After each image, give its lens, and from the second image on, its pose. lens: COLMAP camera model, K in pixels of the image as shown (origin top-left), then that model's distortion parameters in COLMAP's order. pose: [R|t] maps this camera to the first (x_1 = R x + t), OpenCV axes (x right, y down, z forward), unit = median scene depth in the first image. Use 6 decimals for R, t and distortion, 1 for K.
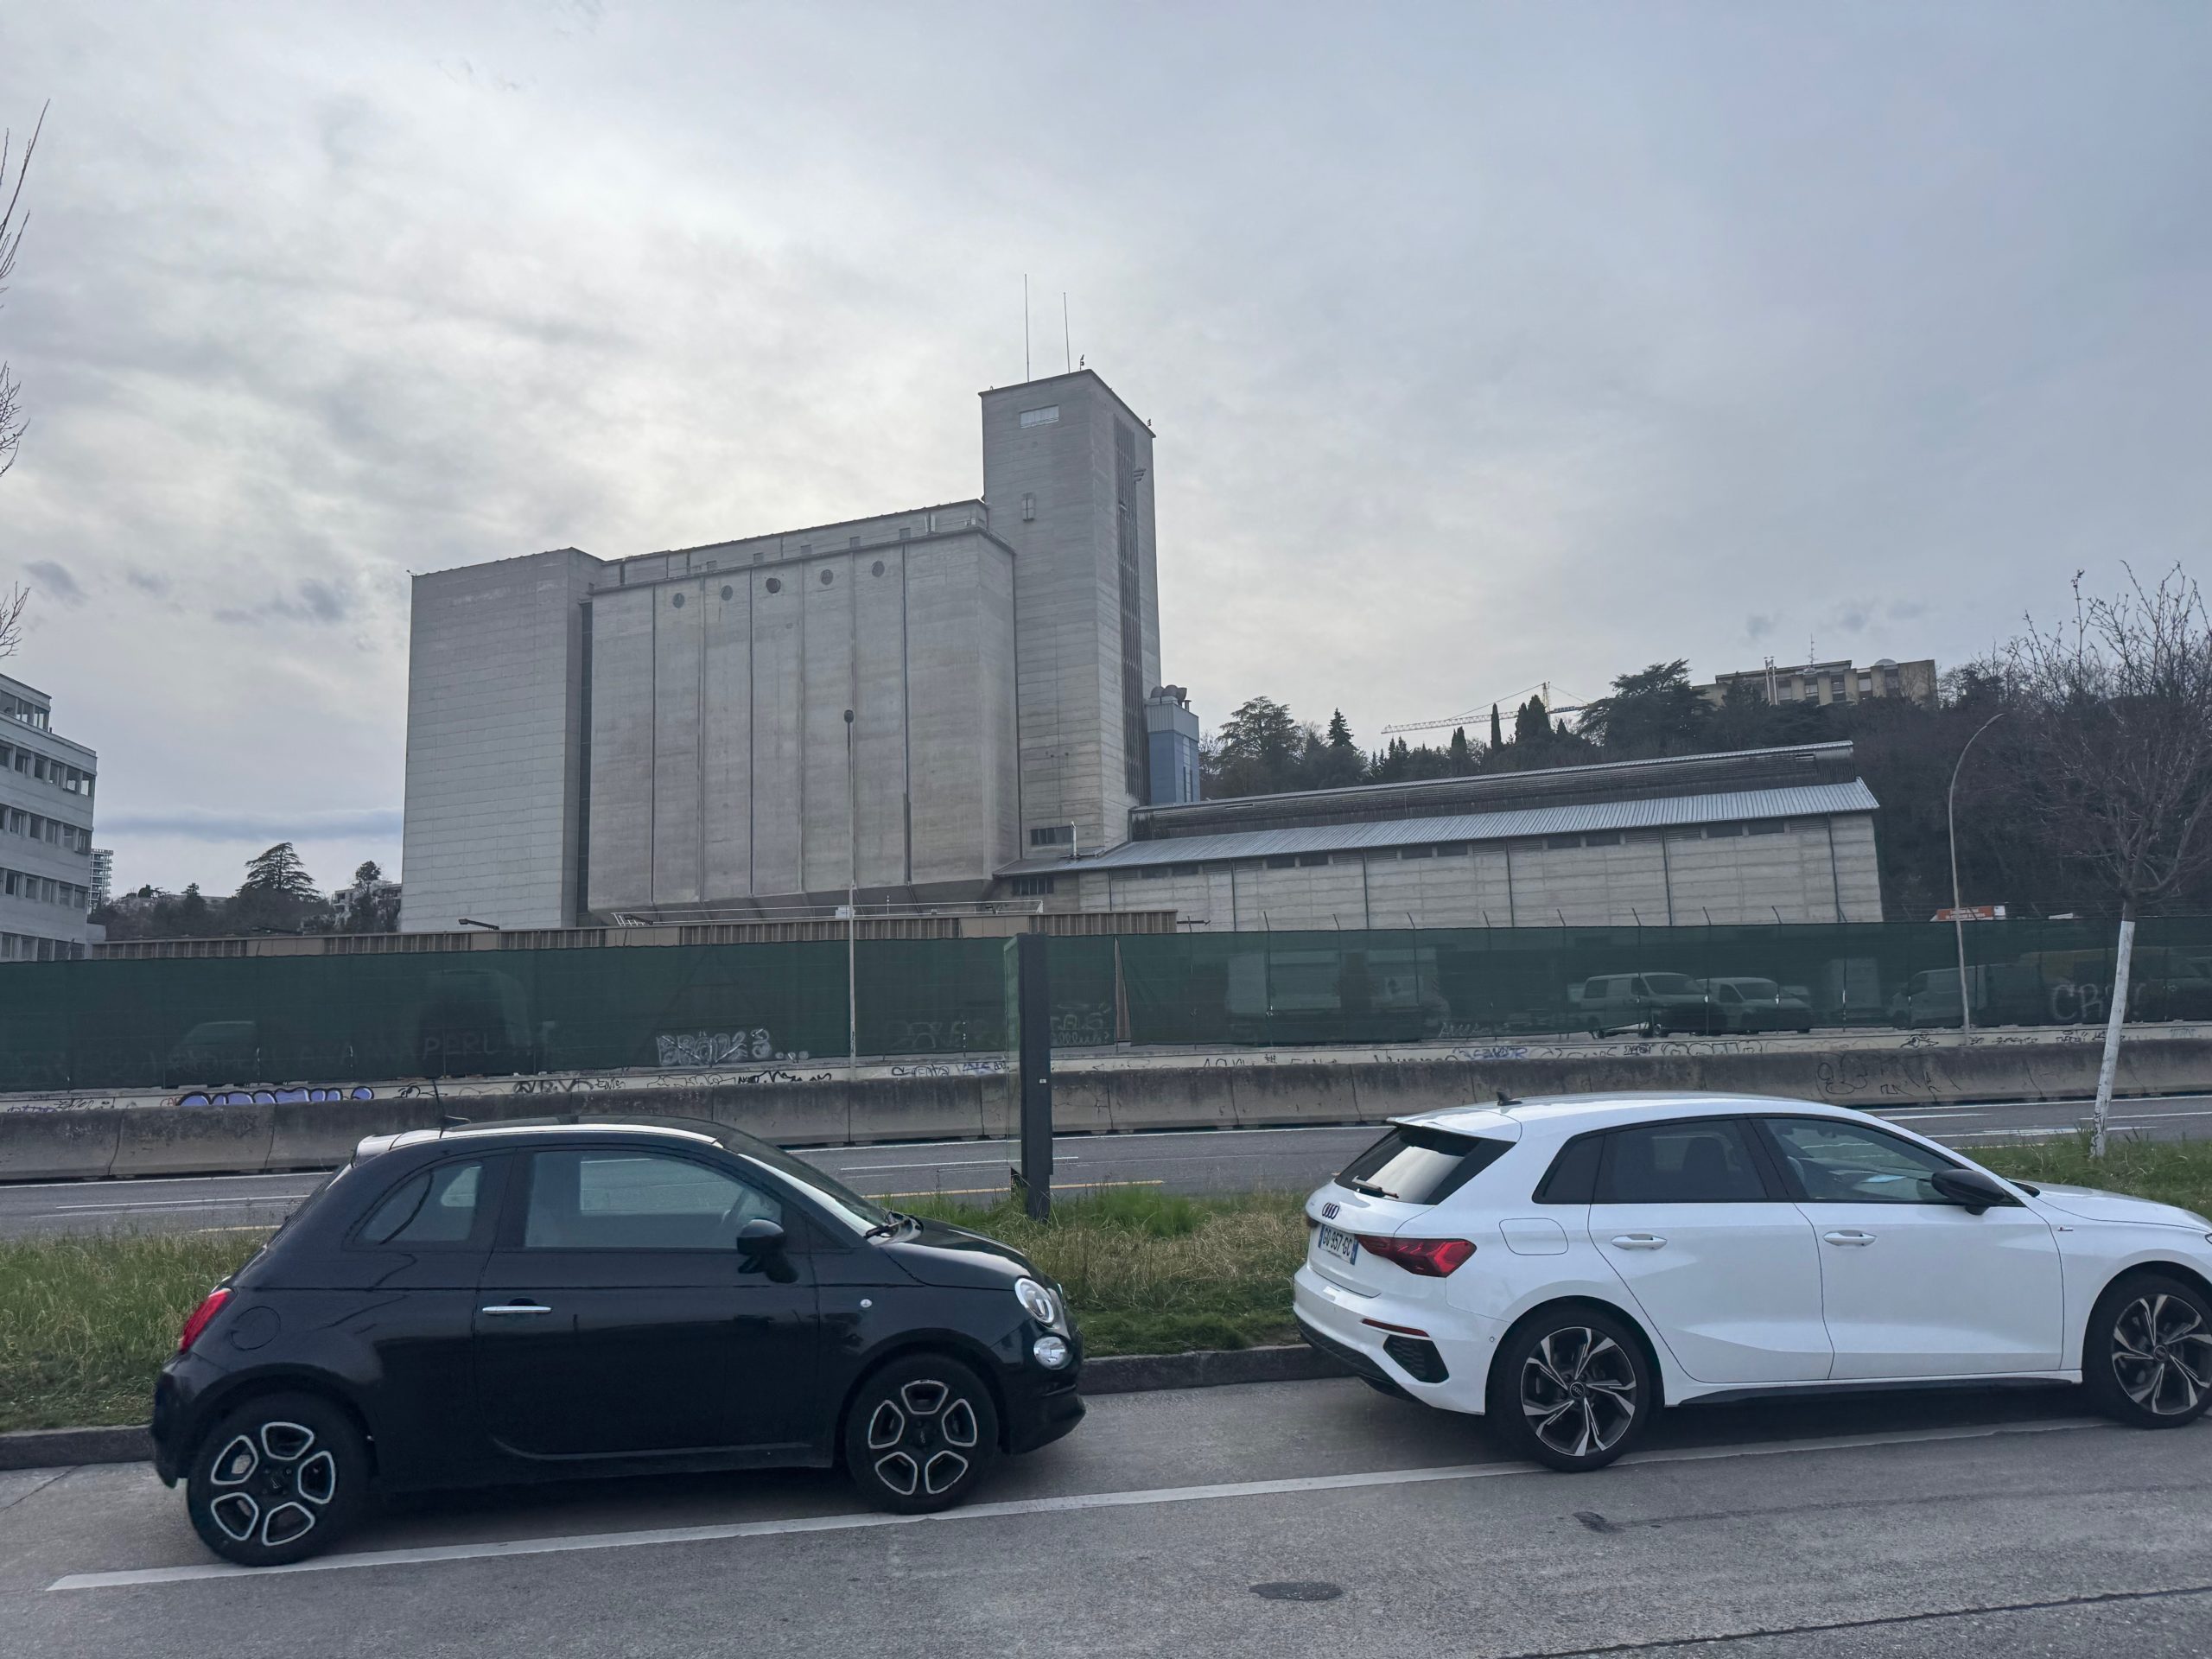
lens RADIAL K [[1534.6, 0, 1101.8], [0, 1534.6, 867.4], [0, 0, 1]] dist [0.072310, 0.000240]
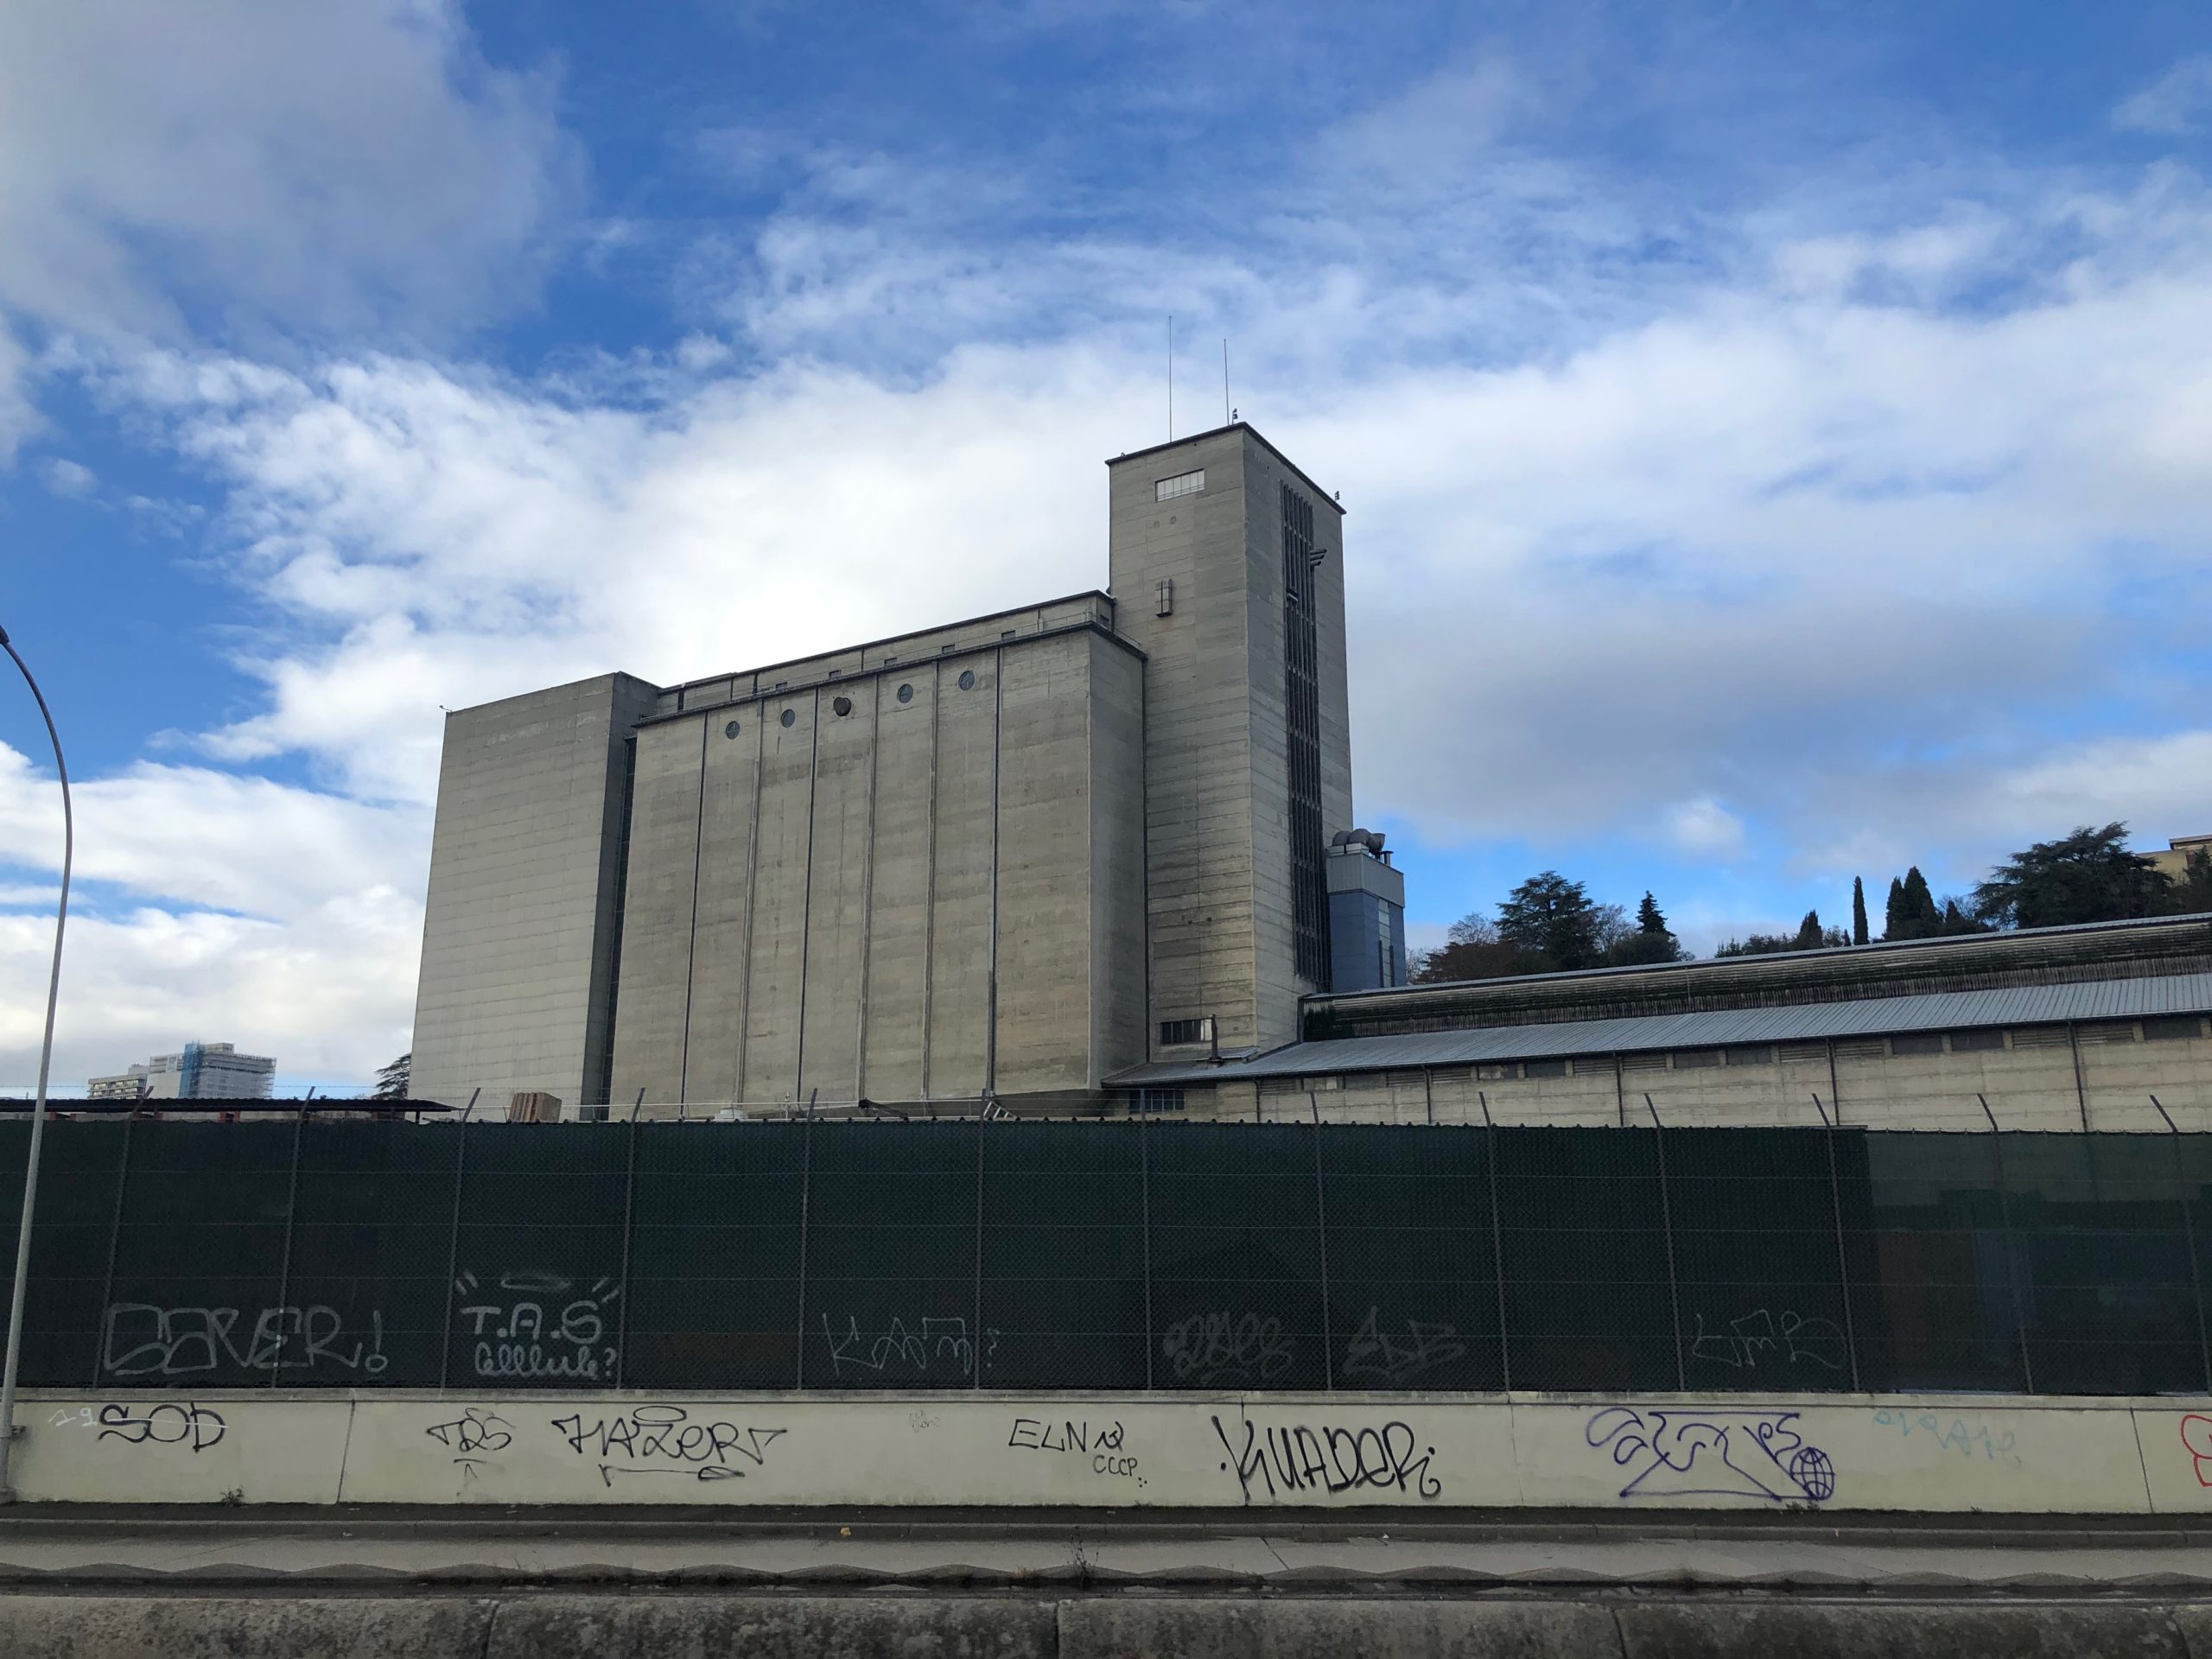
lens RADIAL K [[1818.0, 0, 1106.0], [0, 1818.0, 829.5], [0, 0, 1]] dist [0.015634, -0.002712]
pose [[0.987254, -0.007082, -0.158995, 0.065199], [-0.015945, 0.989581, -0.143091, 0.008662], [0.158352, 0.143802, 0.976855, 0.130454]]
